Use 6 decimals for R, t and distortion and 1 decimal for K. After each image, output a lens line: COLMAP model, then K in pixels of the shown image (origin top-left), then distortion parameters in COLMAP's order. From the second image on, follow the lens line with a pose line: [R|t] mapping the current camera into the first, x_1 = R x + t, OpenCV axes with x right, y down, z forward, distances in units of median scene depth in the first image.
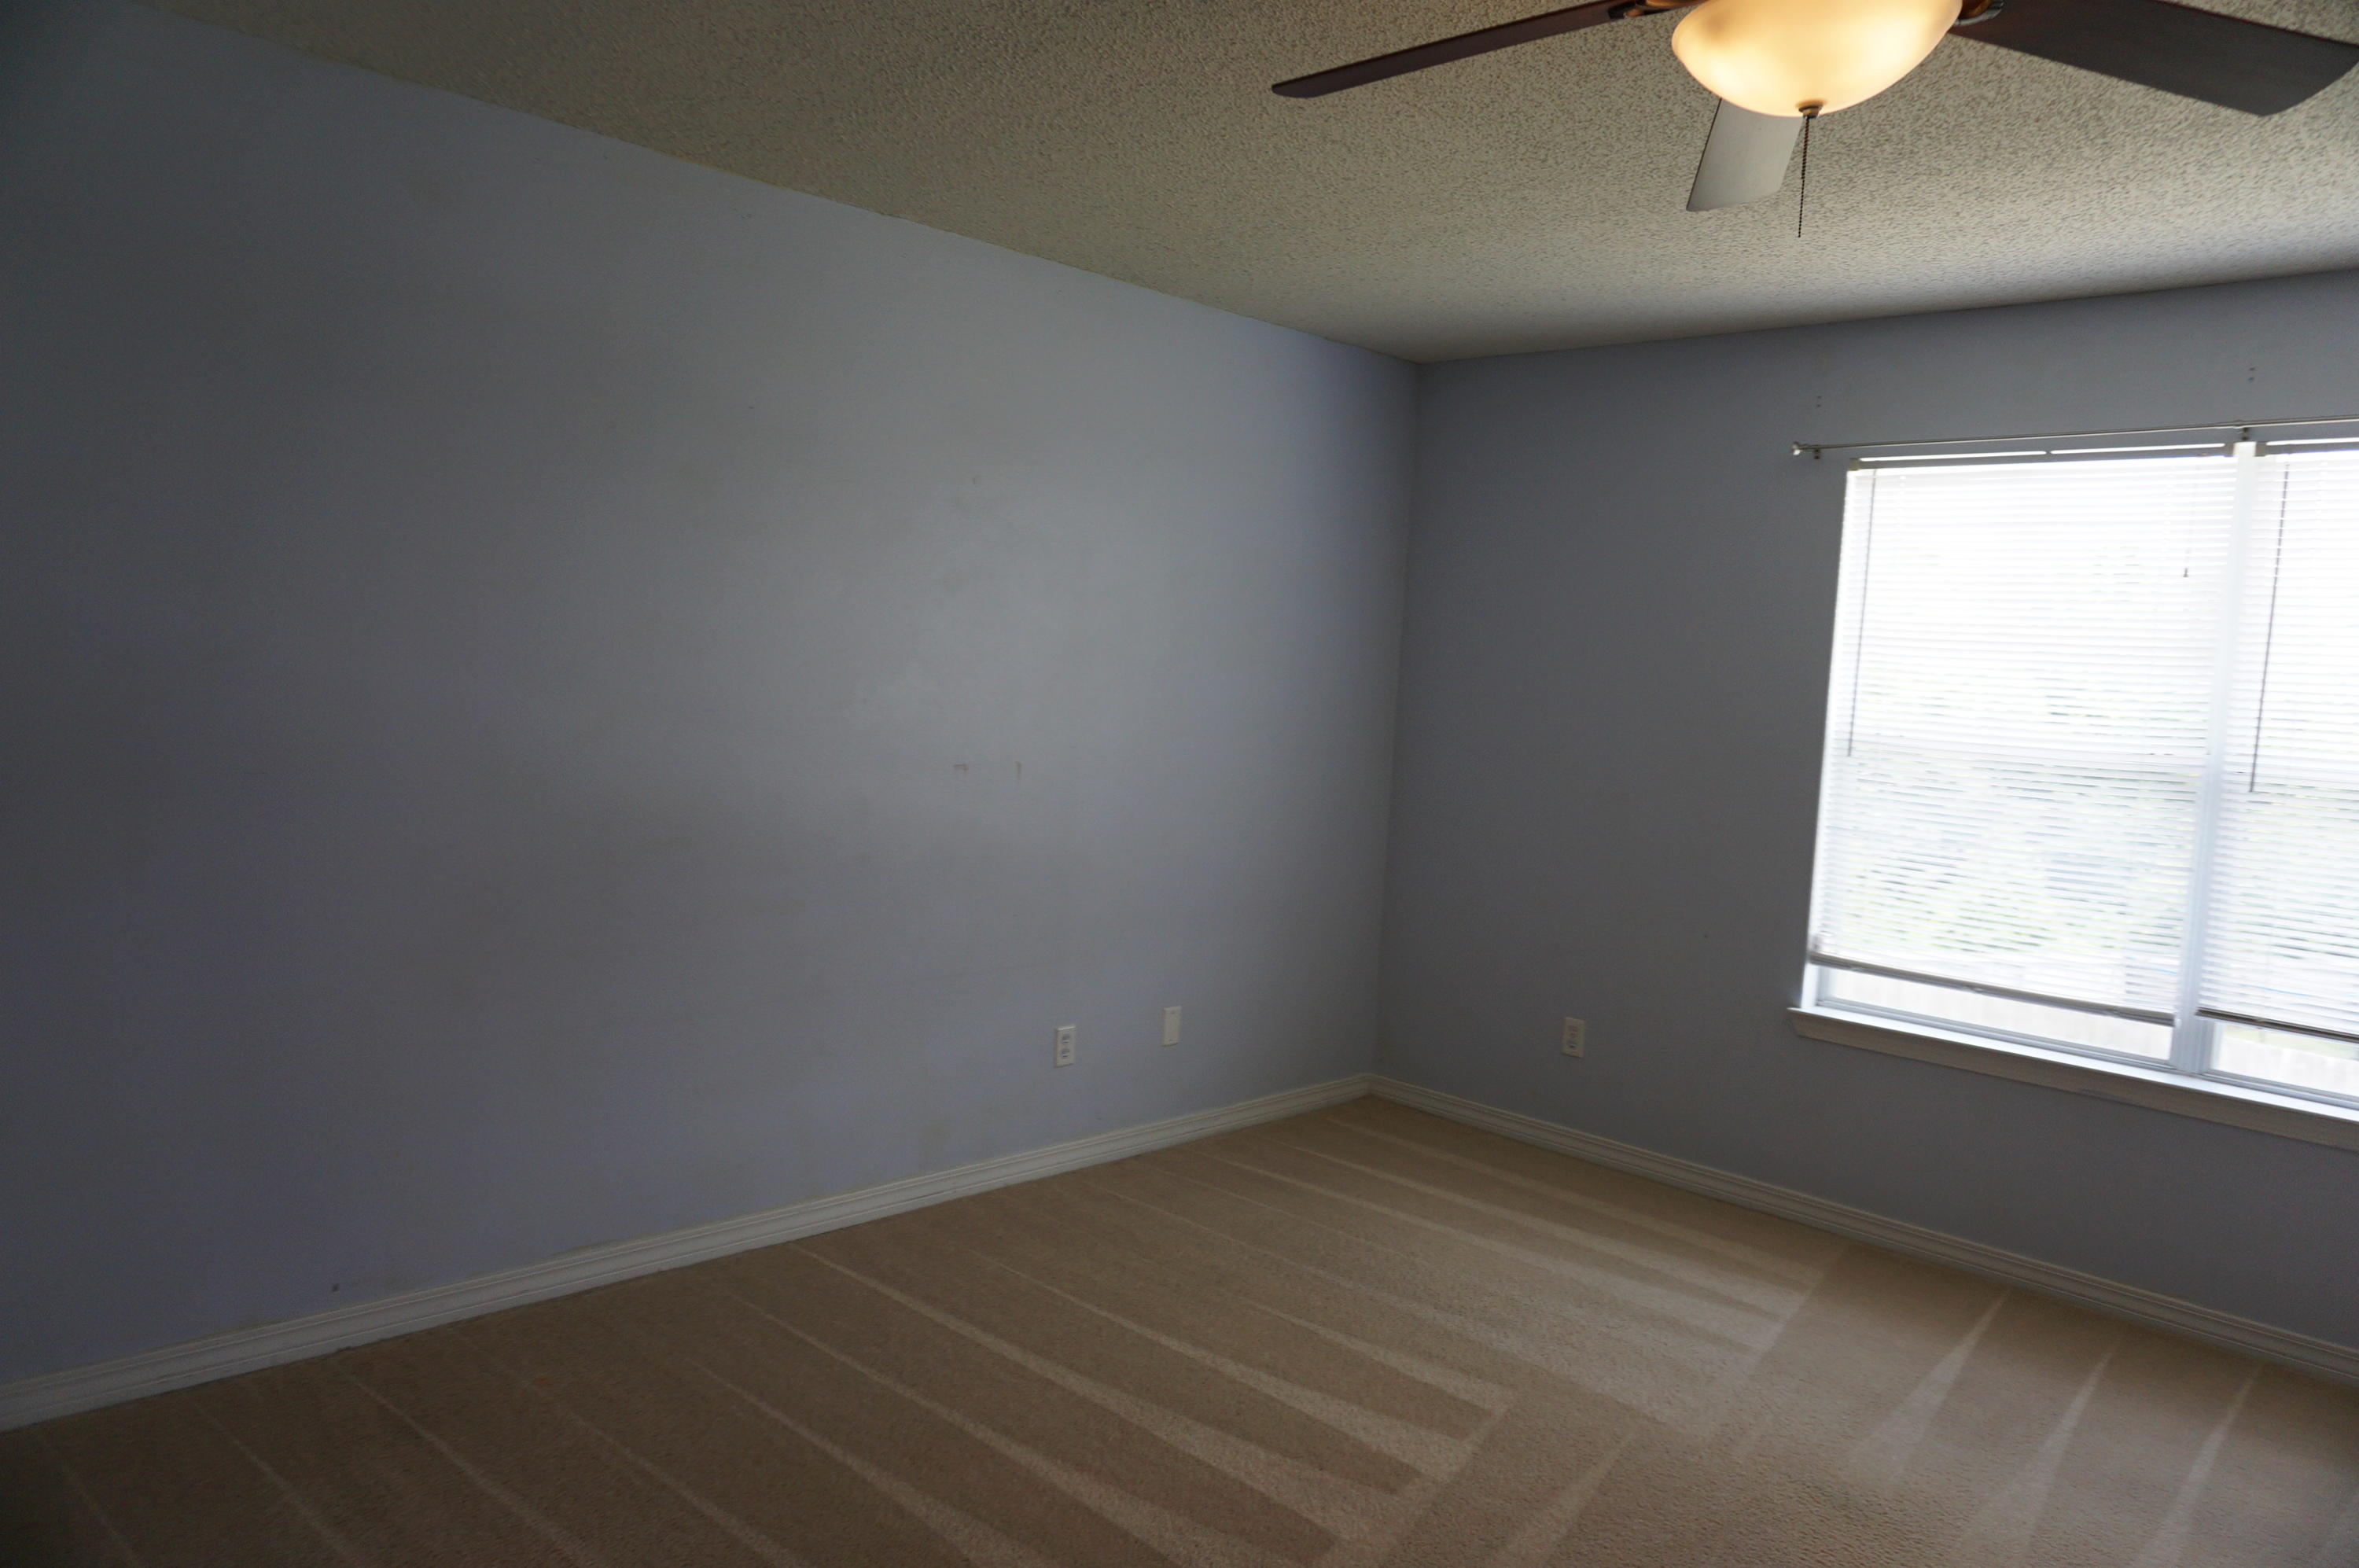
lens RADIAL K [[1577.4, 0, 1176.6], [0, 1577.4, 784.5], [0, 0, 1]] dist [-0.054167, 0.027537]
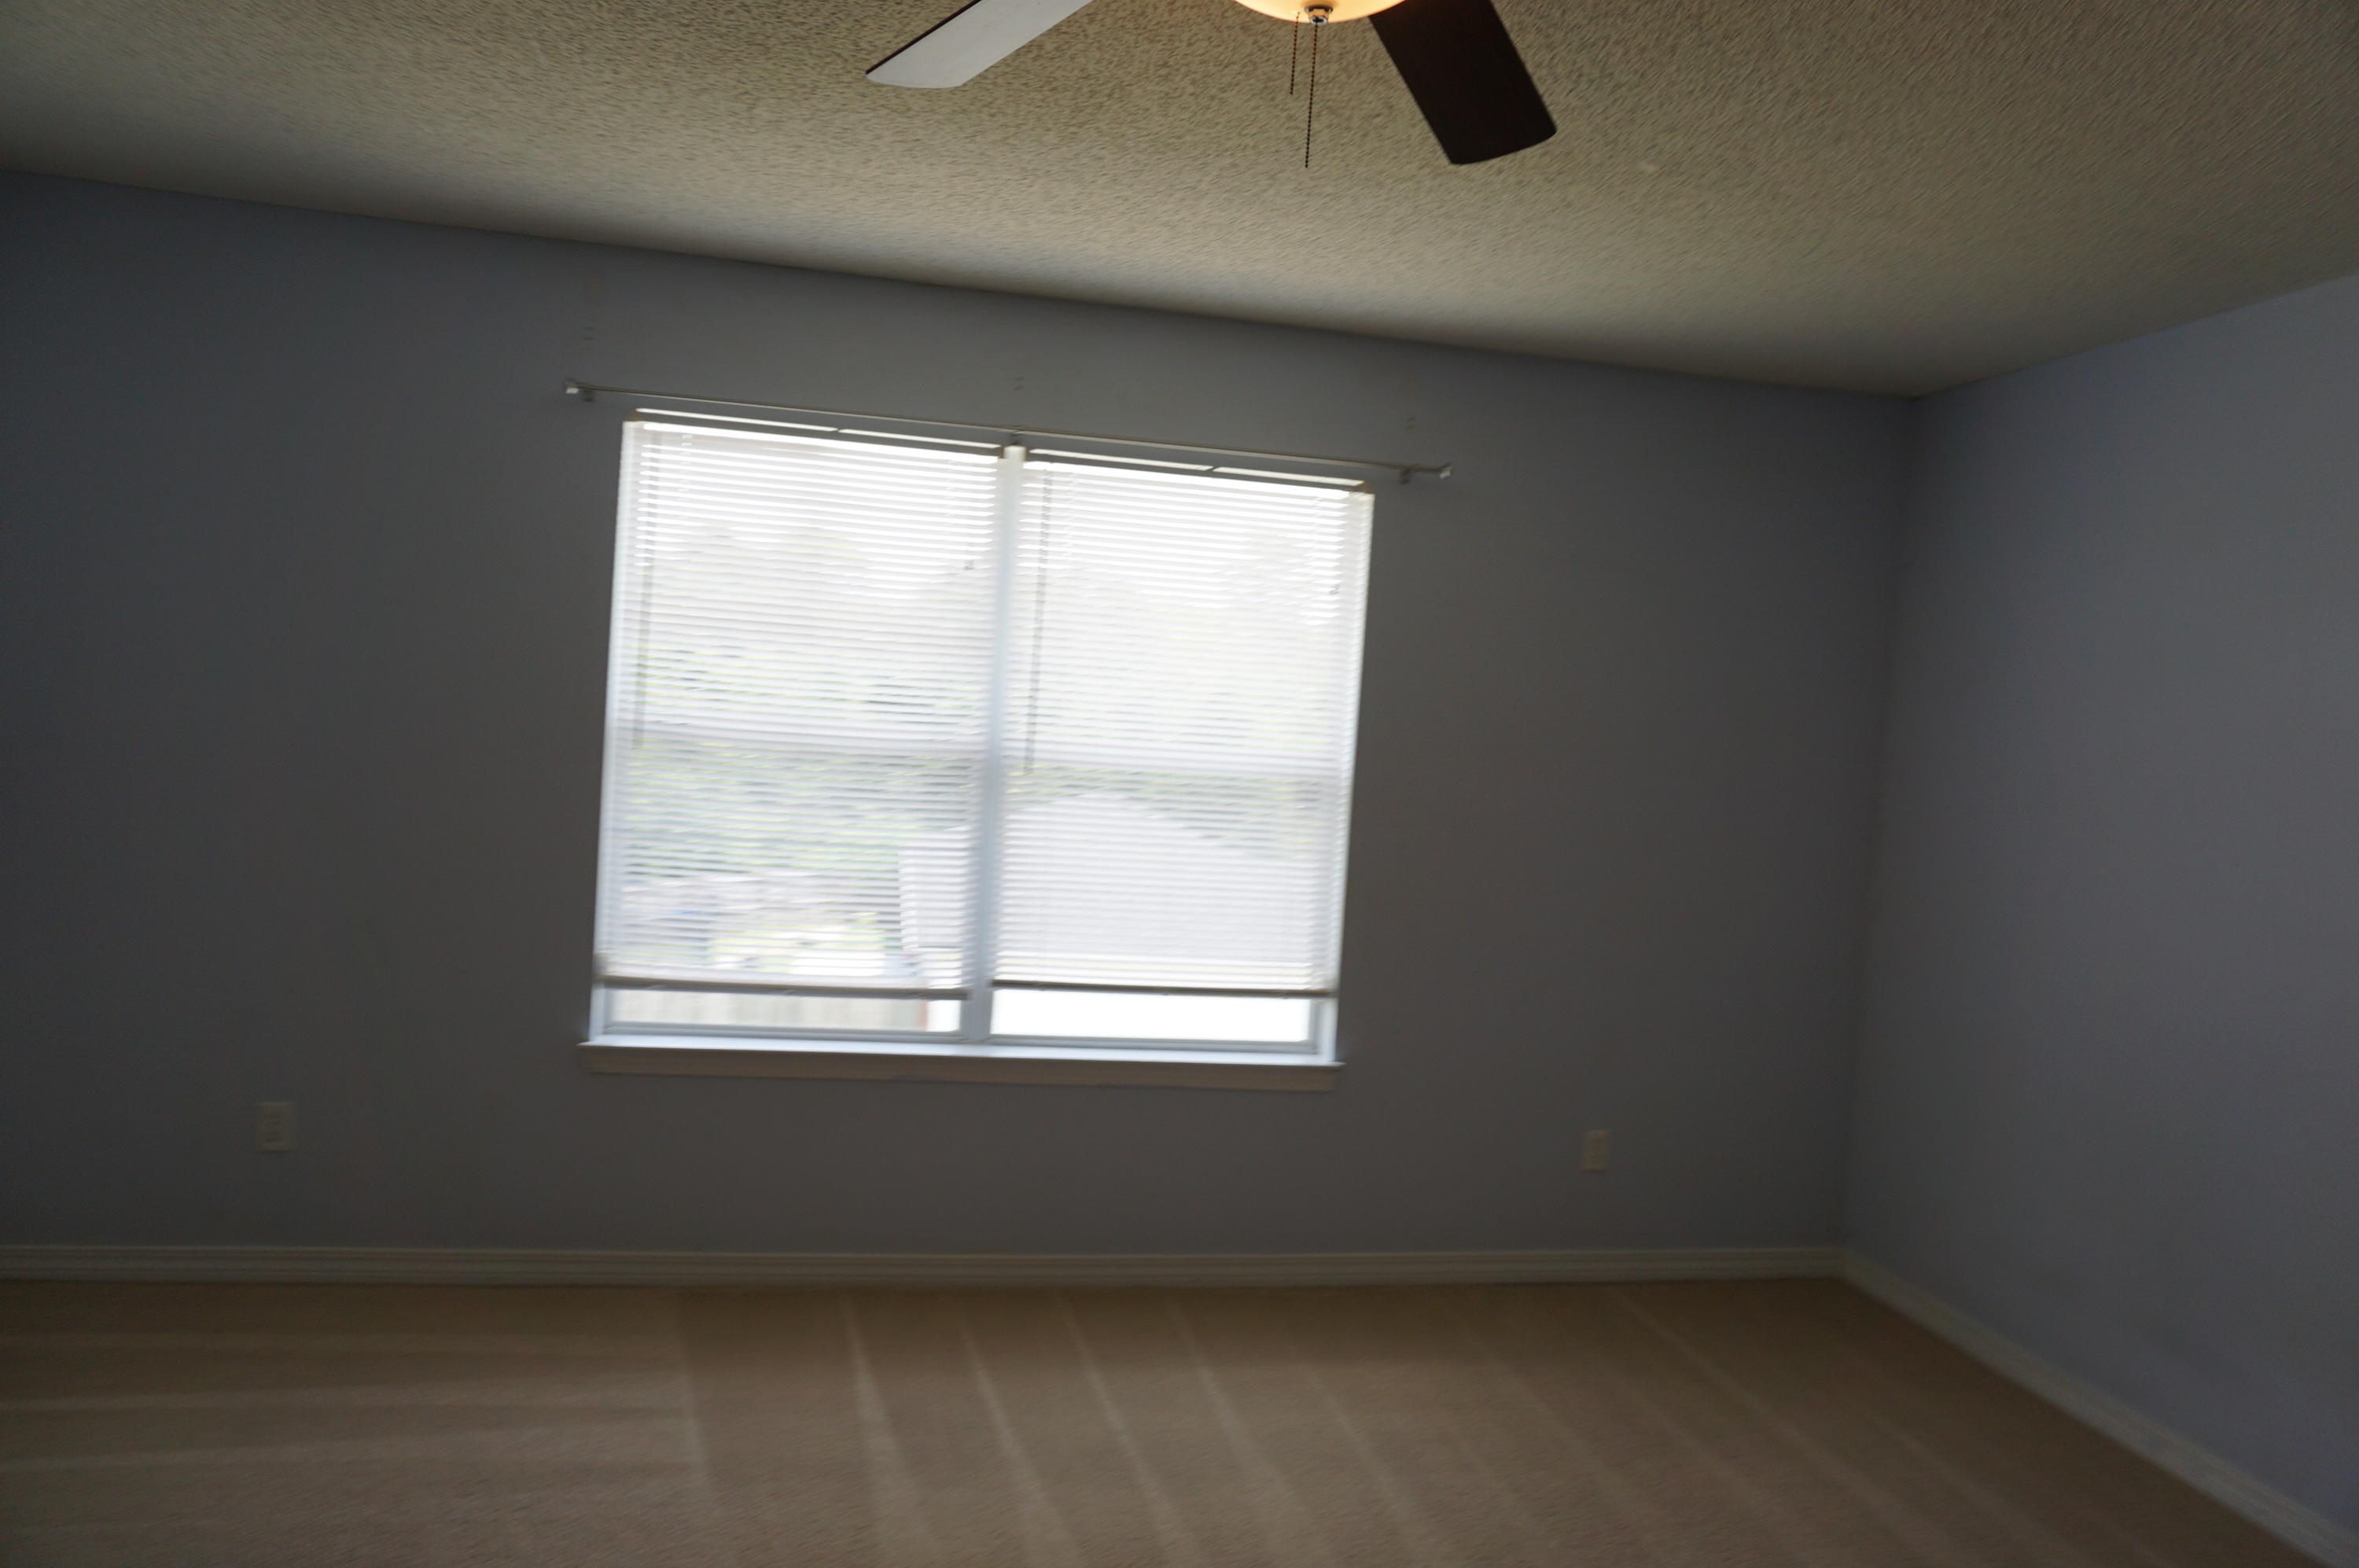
lens RADIAL K [[1577.4, 0, 1181.1], [0, 1577.4, 786.7], [0, 0, 1]] dist [-0.054167, 0.027537]
pose [[0.549563, -0.054574, 0.833668, -0.152776], [0.025514, 0.998495, 0.048545, -0.034981], [-0.835062, -0.005409, 0.550129, 0.288610]]
